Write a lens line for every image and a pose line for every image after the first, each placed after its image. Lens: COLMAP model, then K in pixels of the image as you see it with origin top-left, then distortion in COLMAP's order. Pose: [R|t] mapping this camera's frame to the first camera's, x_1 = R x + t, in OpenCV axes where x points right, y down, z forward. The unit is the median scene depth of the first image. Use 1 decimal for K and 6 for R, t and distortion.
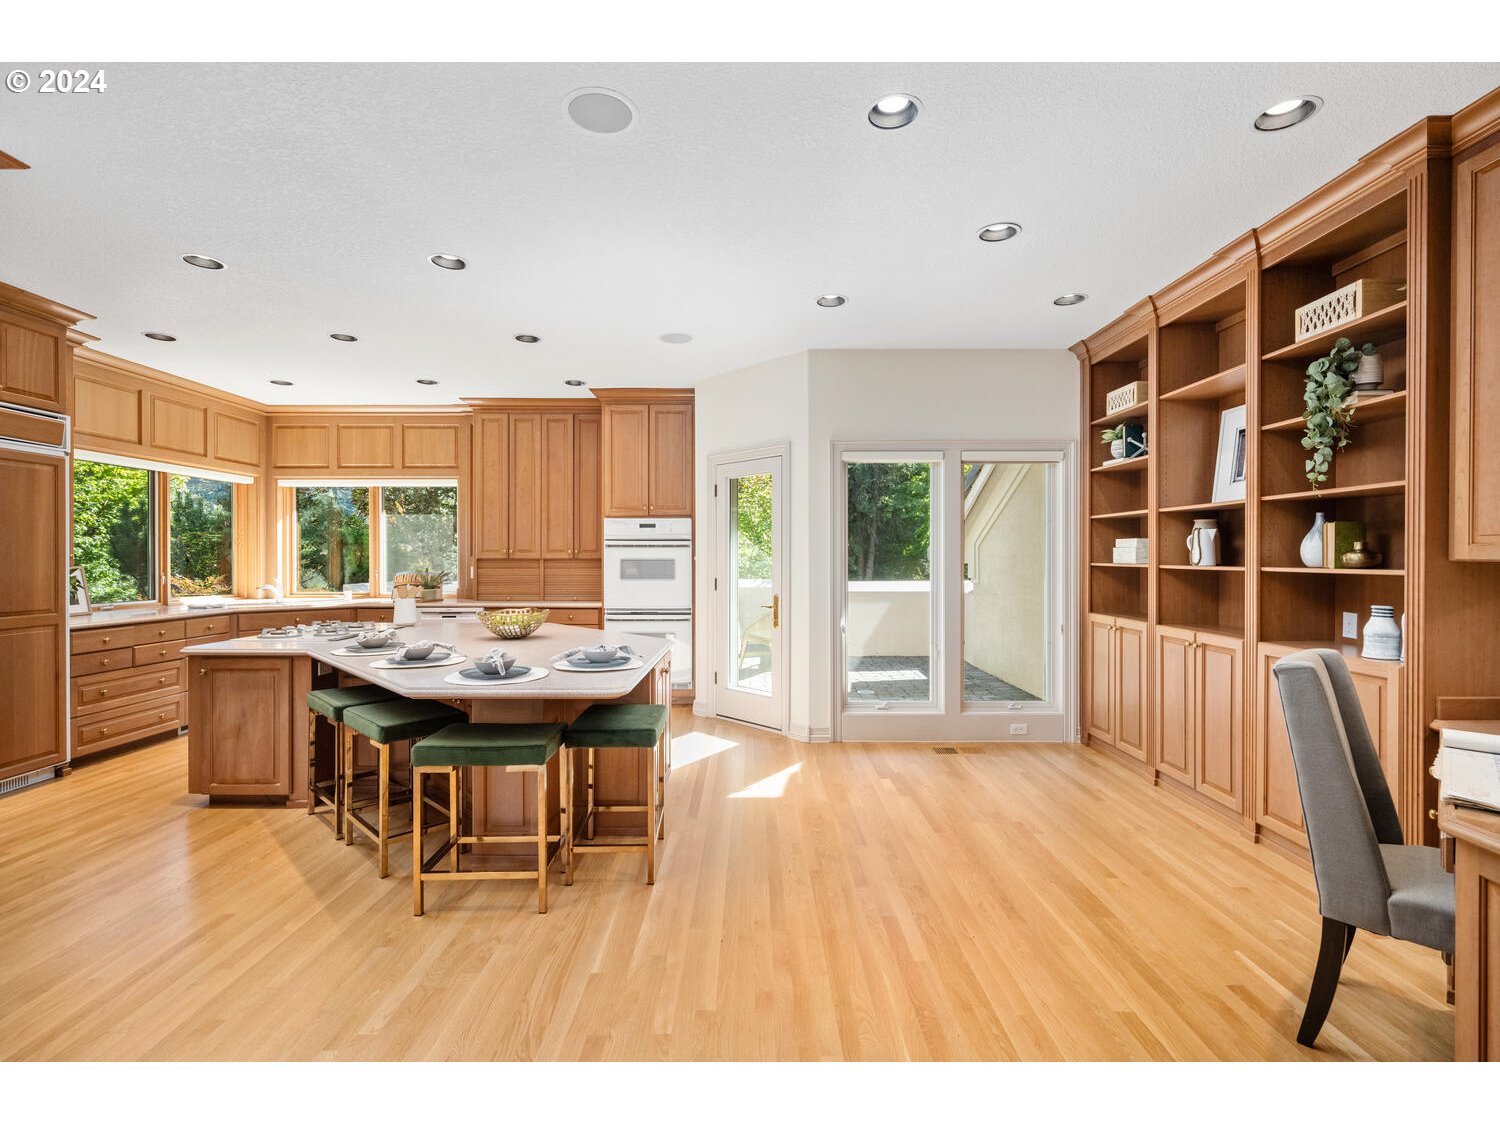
lens RADIAL K [[690.9, 0, 754.0], [0, 690.9, 560.4], [0, 0, 1]] dist [0.000036, 0.001311]
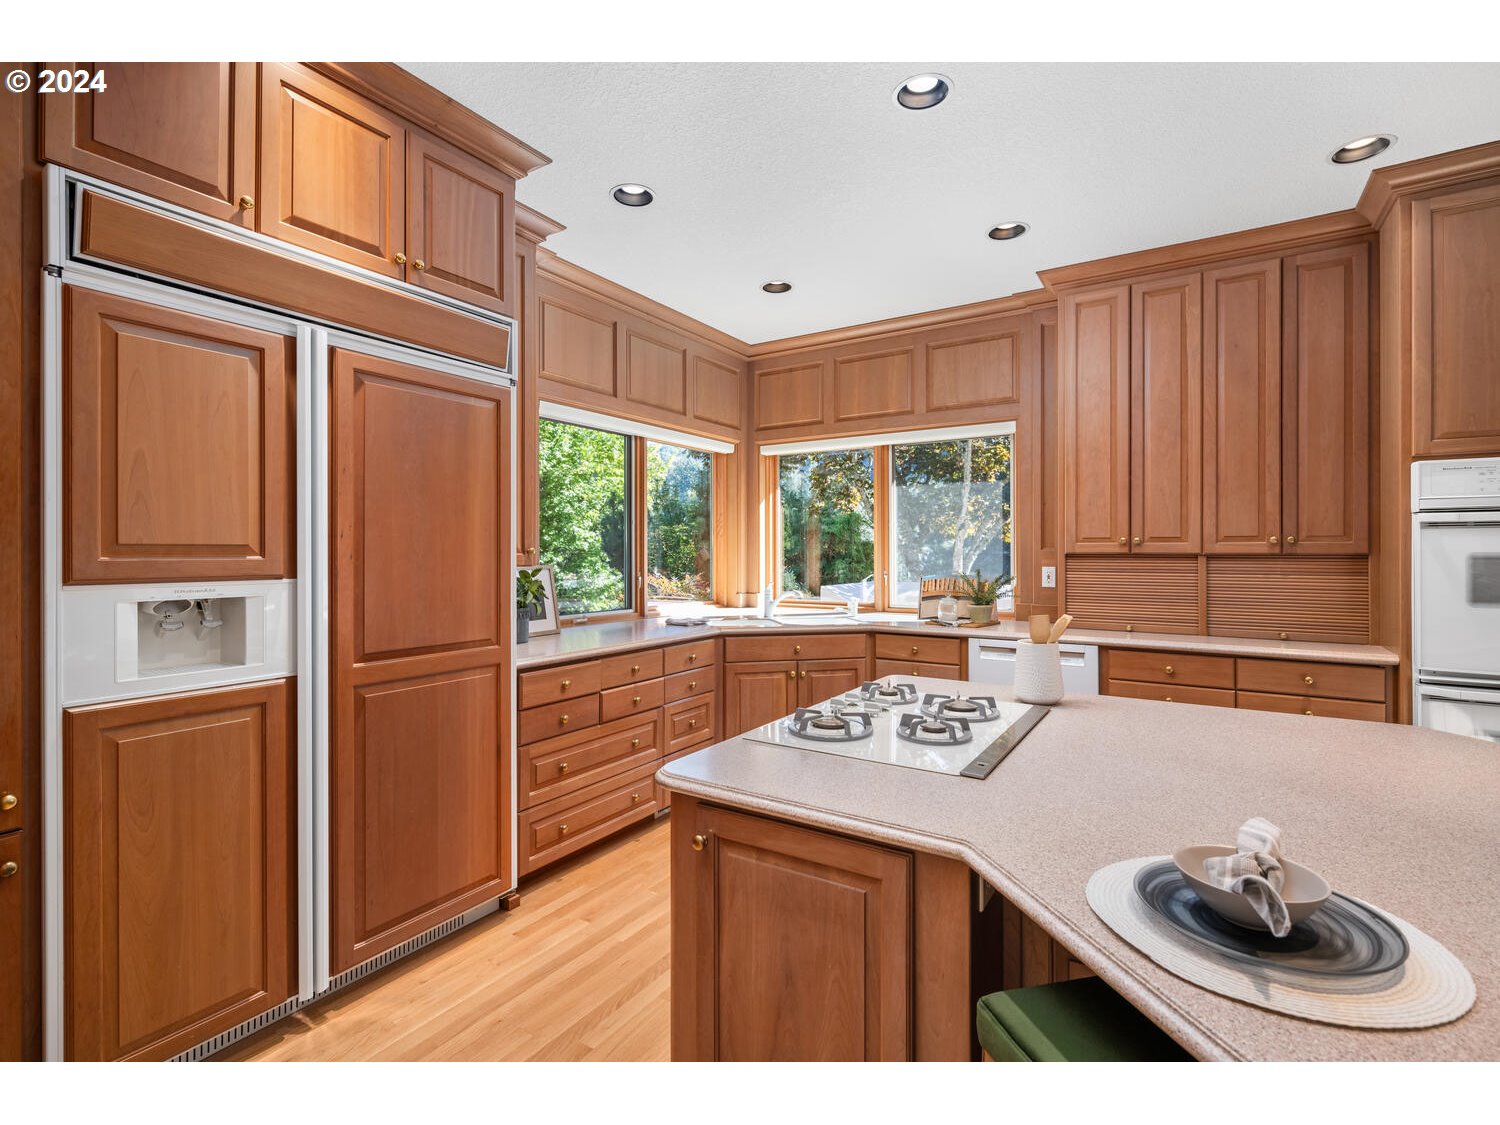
lens RADIAL K [[690.9, 0, 746.8], [0, 690.9, 554.4], [0, 0, 1]] dist [0.000036, 0.001311]
pose [[0.843971, 0.001991, -0.536385, -0.332972], [-0.001227, 0.999998, 0.001781, -0.002596], [0.536387, -0.000845, 0.843971, 0.403126]]
